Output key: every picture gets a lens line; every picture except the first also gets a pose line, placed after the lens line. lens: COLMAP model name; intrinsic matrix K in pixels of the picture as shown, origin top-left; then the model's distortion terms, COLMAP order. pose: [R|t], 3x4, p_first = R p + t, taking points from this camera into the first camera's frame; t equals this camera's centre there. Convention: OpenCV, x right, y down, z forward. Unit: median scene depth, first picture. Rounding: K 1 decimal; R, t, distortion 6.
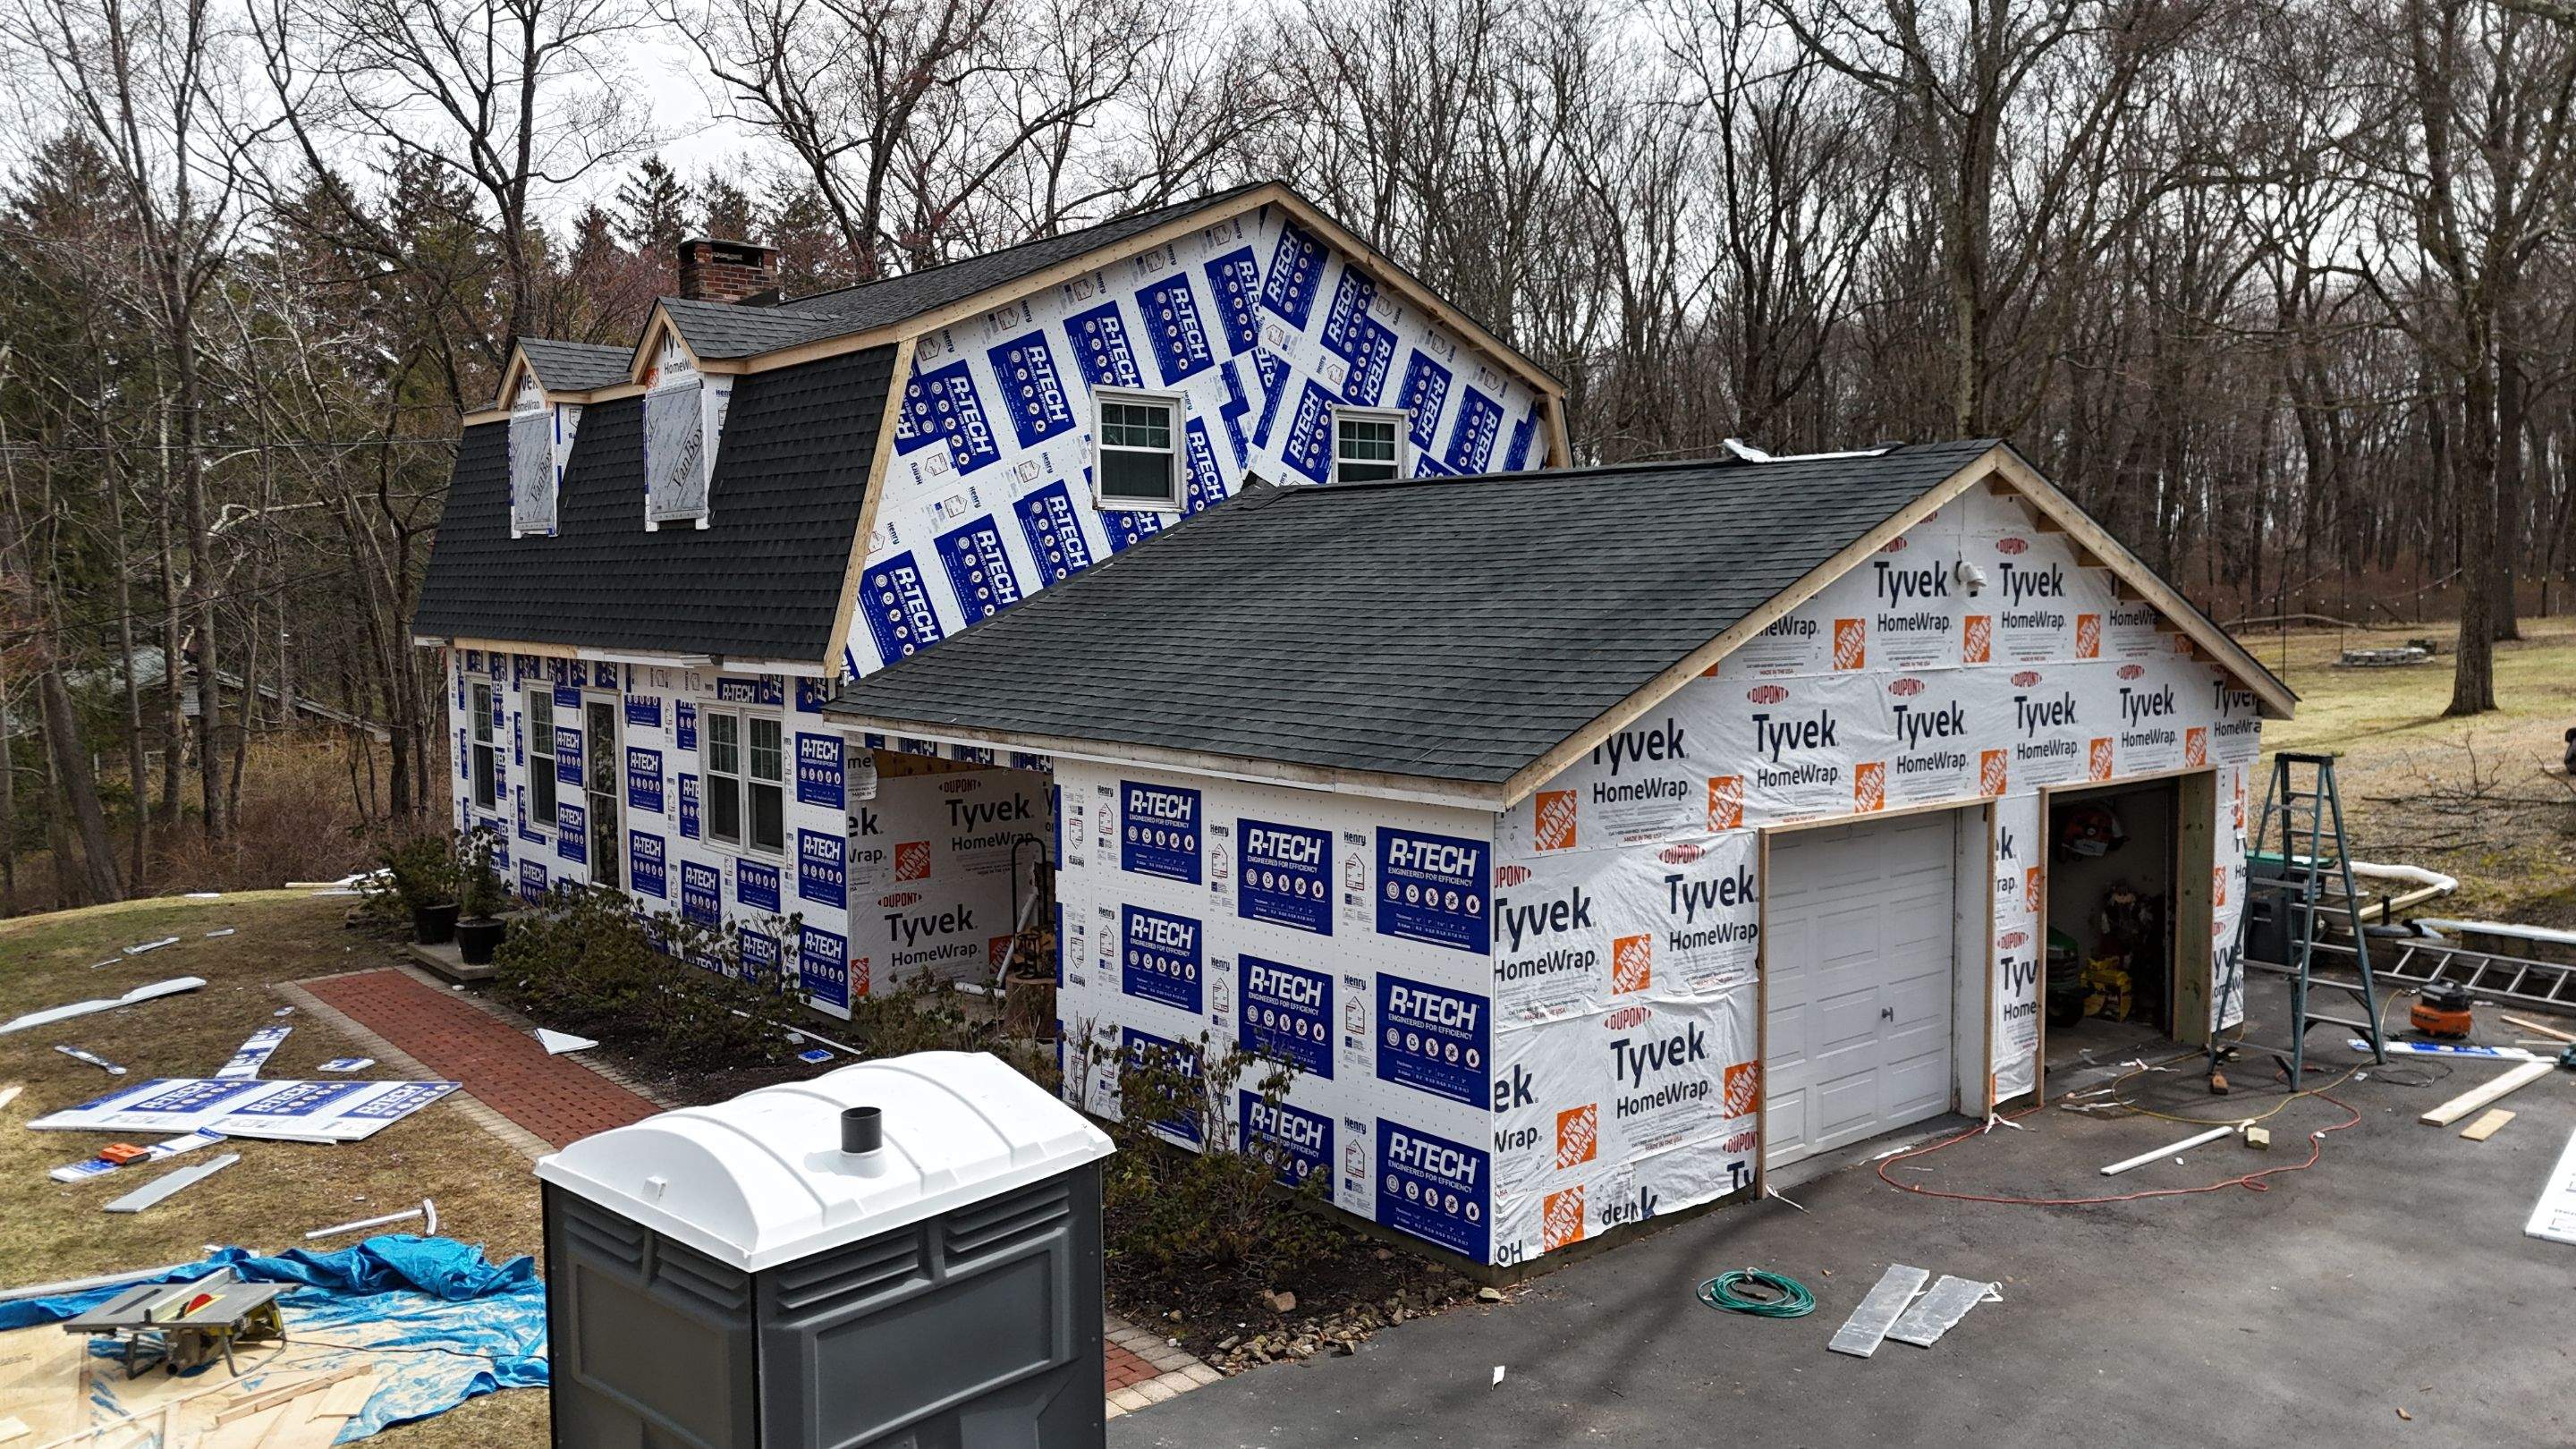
lens RADIAL K [[1900.0, 0, 1283.6], [0, 1900.0, 704.9], [0, 0, 1]] dist [0.061308, -0.042670]
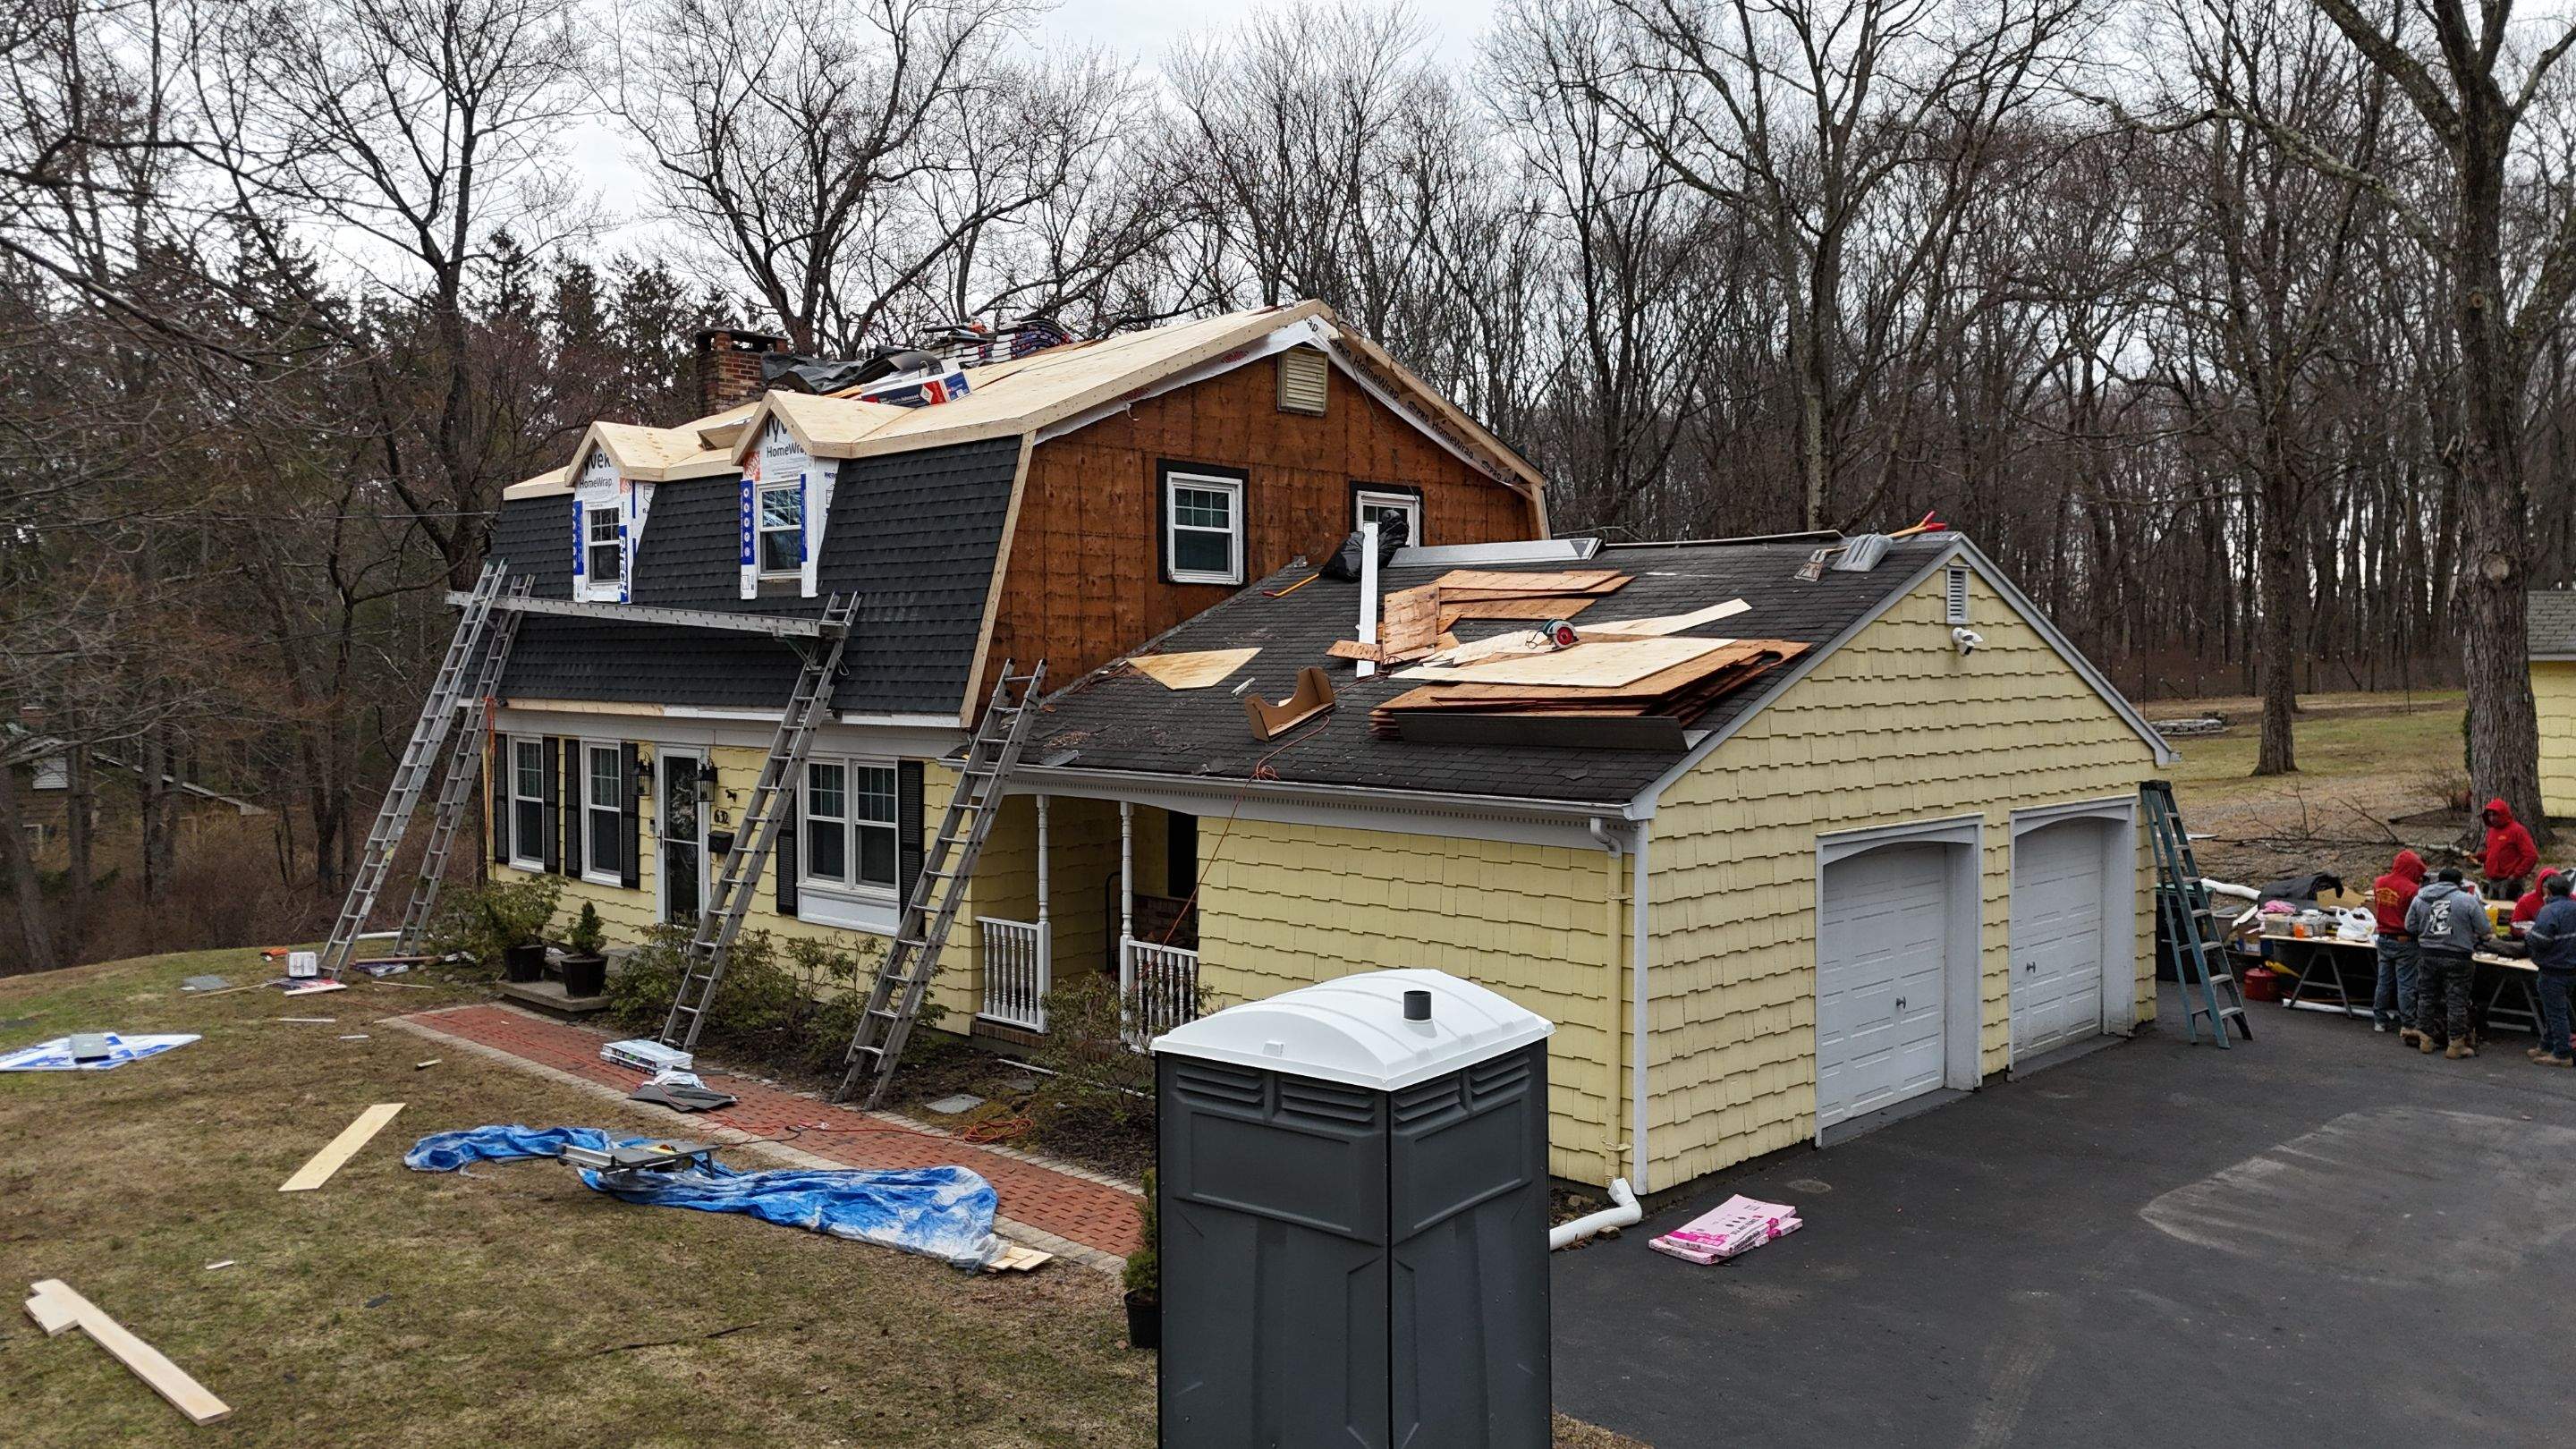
lens RADIAL K [[1900.0, 0, 1278.9], [0, 1900.0, 708.6], [0, 0, 1]] dist [0.061308, -0.042670]
pose [[0.995406, 0.001851, 0.095726, -0.132856], [0.001910, 0.999230, -0.039181, 0.016107], [-0.095725, 0.039183, 0.994636, -0.119081]]
